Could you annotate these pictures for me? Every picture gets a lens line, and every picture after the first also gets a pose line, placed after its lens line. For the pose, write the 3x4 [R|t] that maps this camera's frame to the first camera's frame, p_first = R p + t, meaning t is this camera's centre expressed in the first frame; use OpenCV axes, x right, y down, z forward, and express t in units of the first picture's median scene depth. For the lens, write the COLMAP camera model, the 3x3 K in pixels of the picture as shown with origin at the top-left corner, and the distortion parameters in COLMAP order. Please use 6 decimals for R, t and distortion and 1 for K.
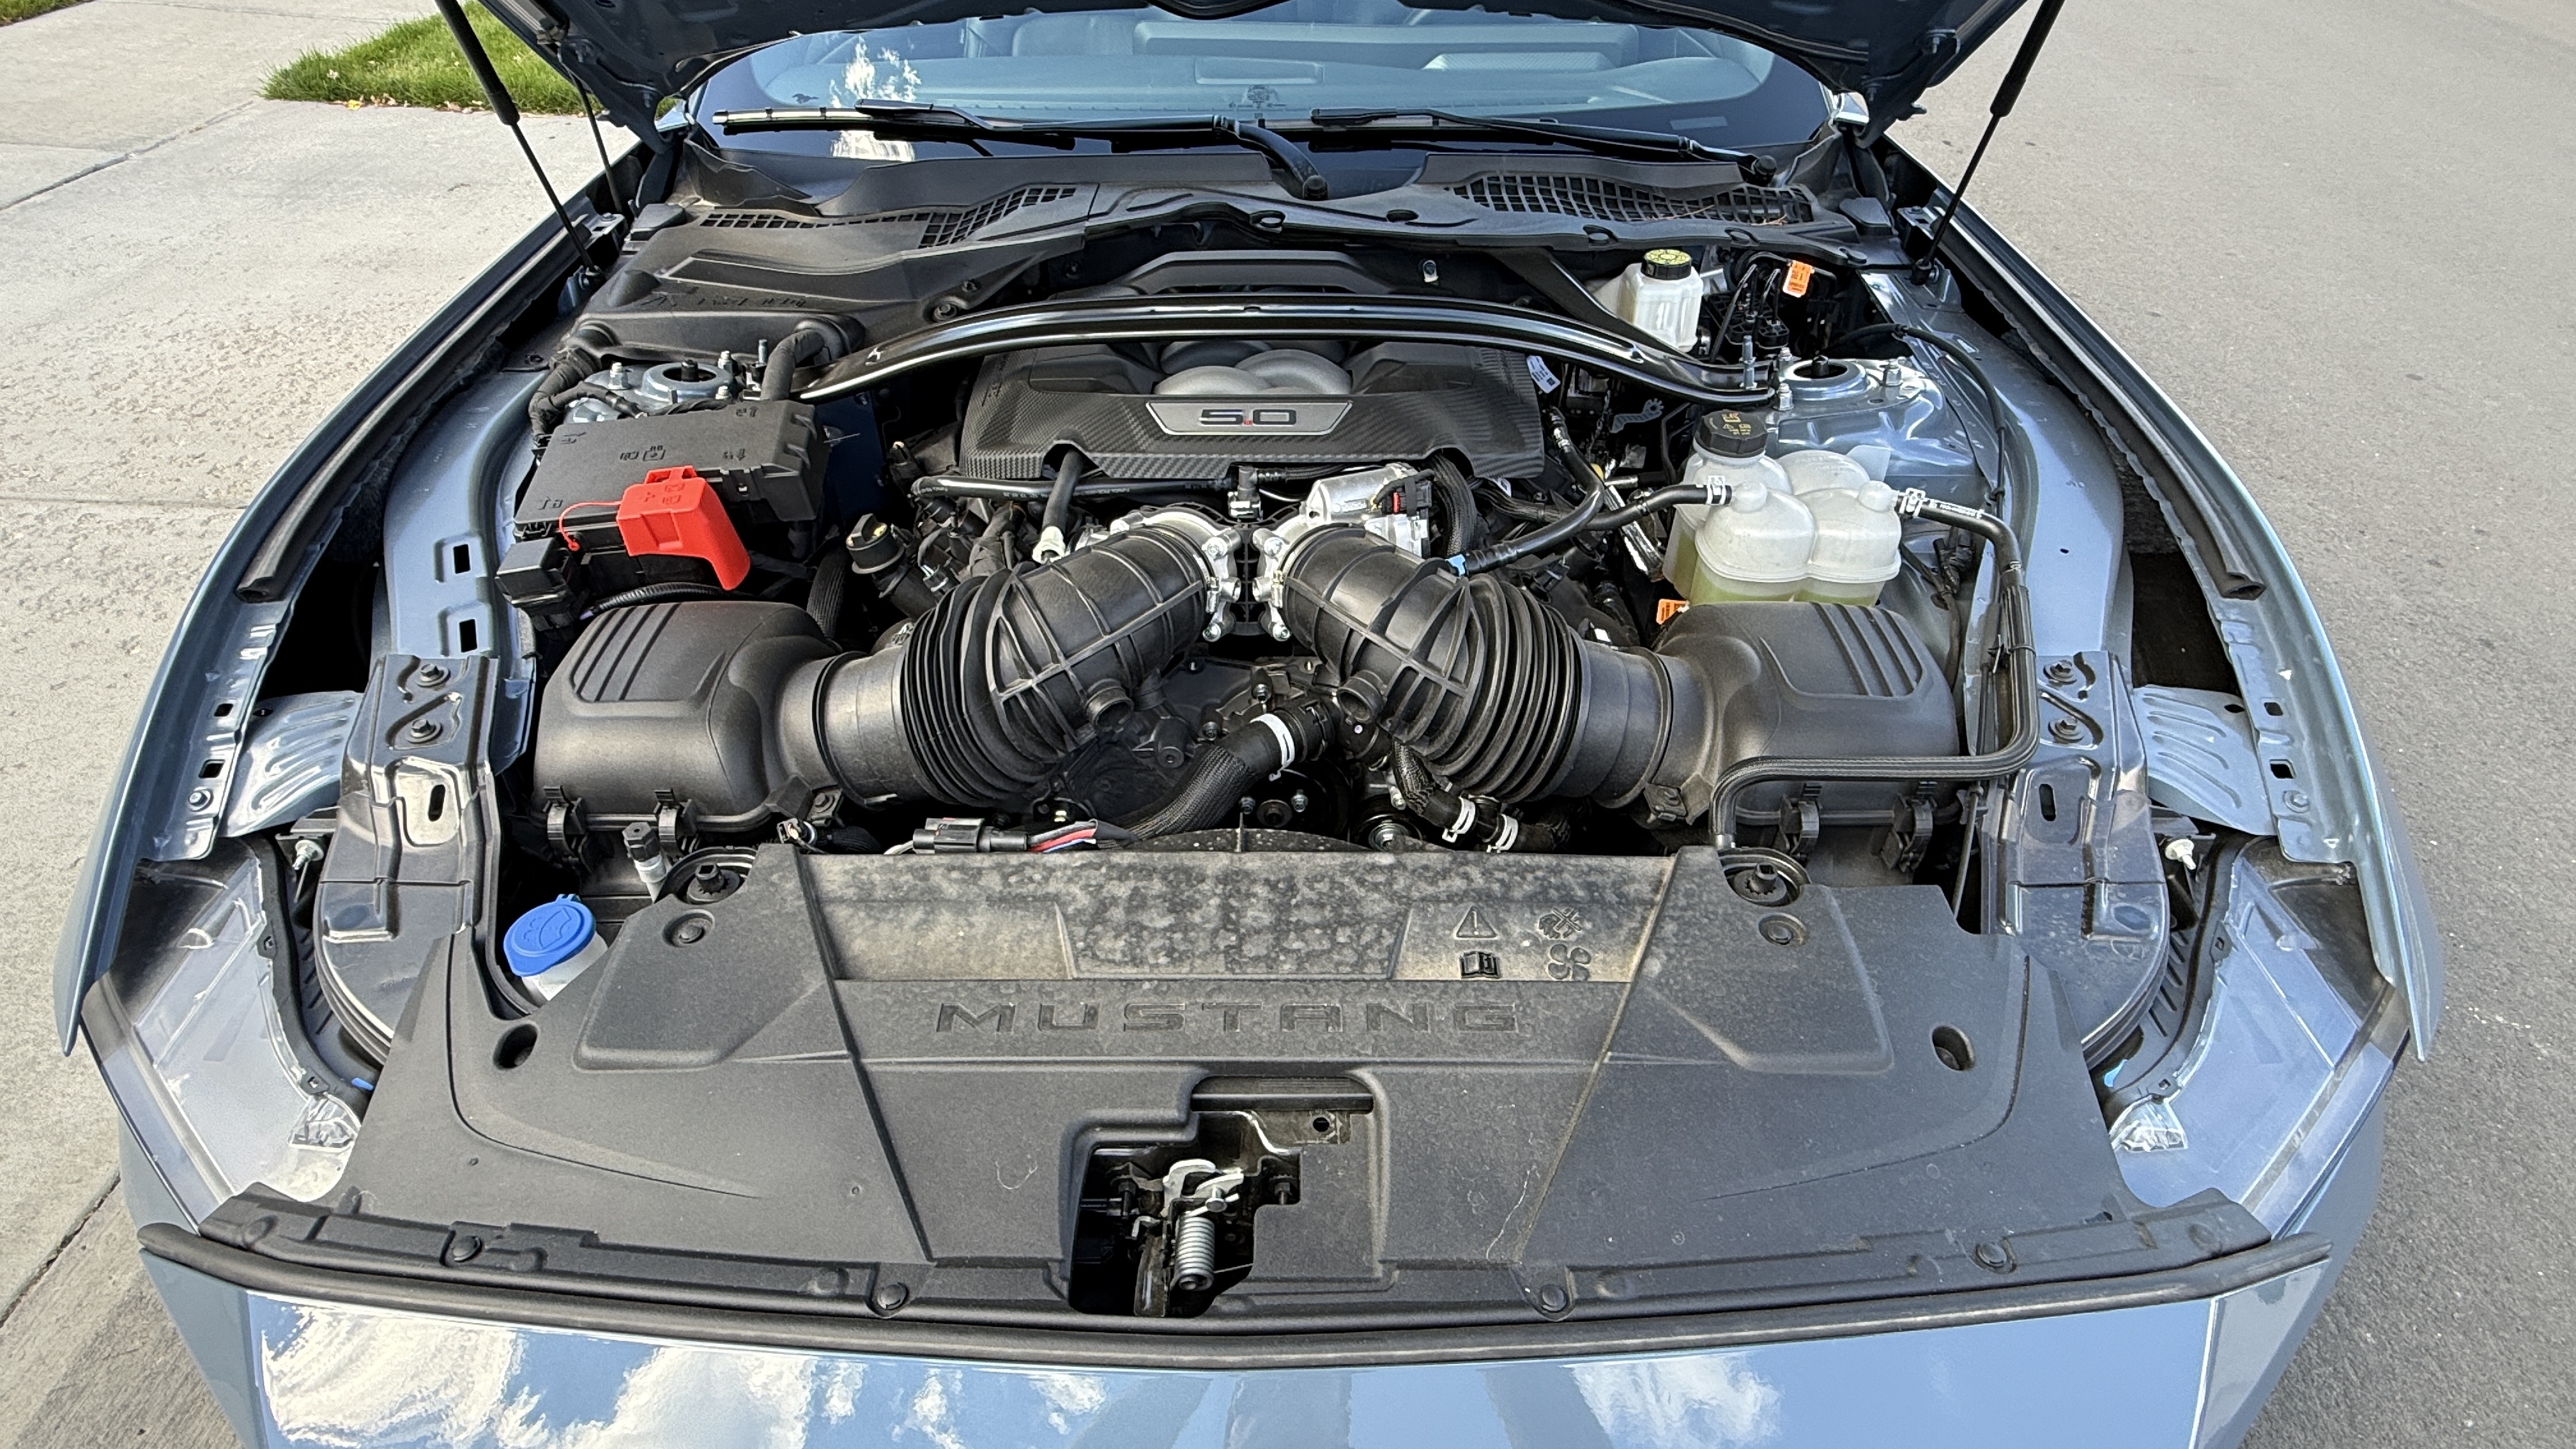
lens RADIAL K [[1400.6, 0, 1288.0], [0, 1400.6, 724.5], [0, 0, 1]] dist [-0.001916, -0.000367]
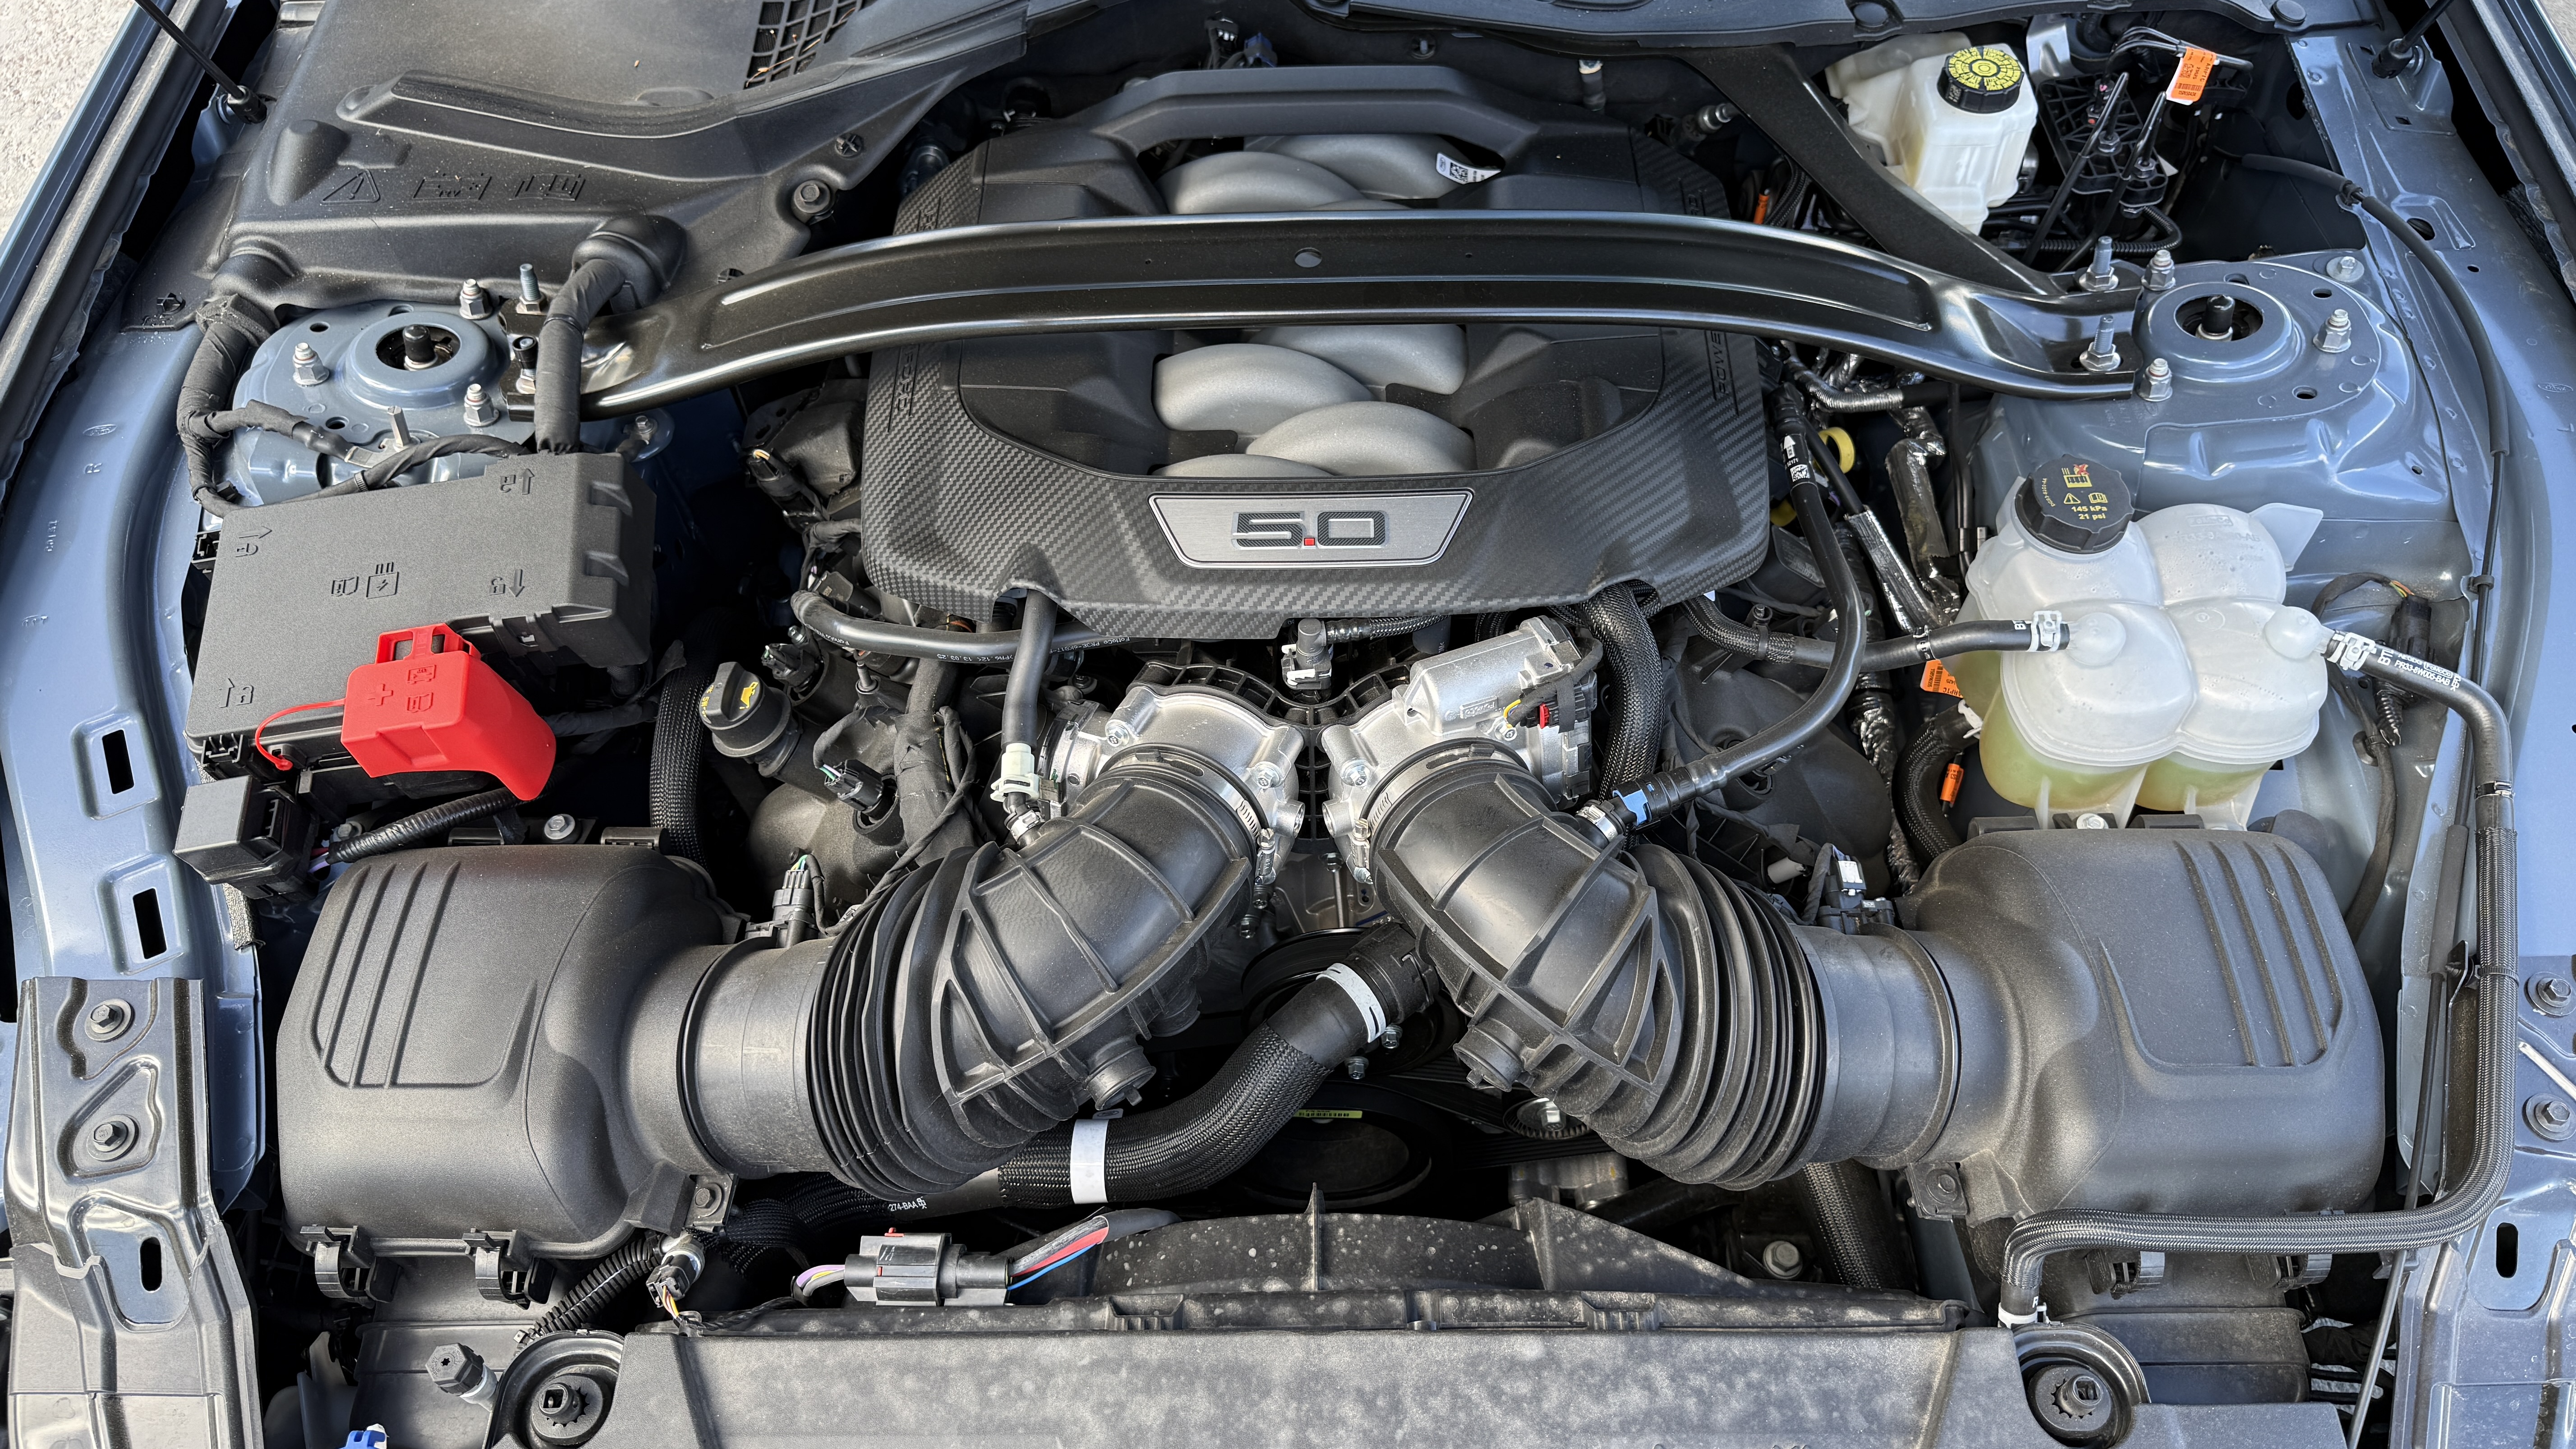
lens RADIAL K [[1924.1, 0, 1319.9], [0, 1924.1, 721.3], [0, 0, 1]] dist [0.037804, -0.070890]
pose [[0.999832, -0.013976, -0.011819, -0.016963], [0.016692, 0.961162, 0.275478, -0.426121], [0.007510, -0.275630, 0.961235, 0.155156]]
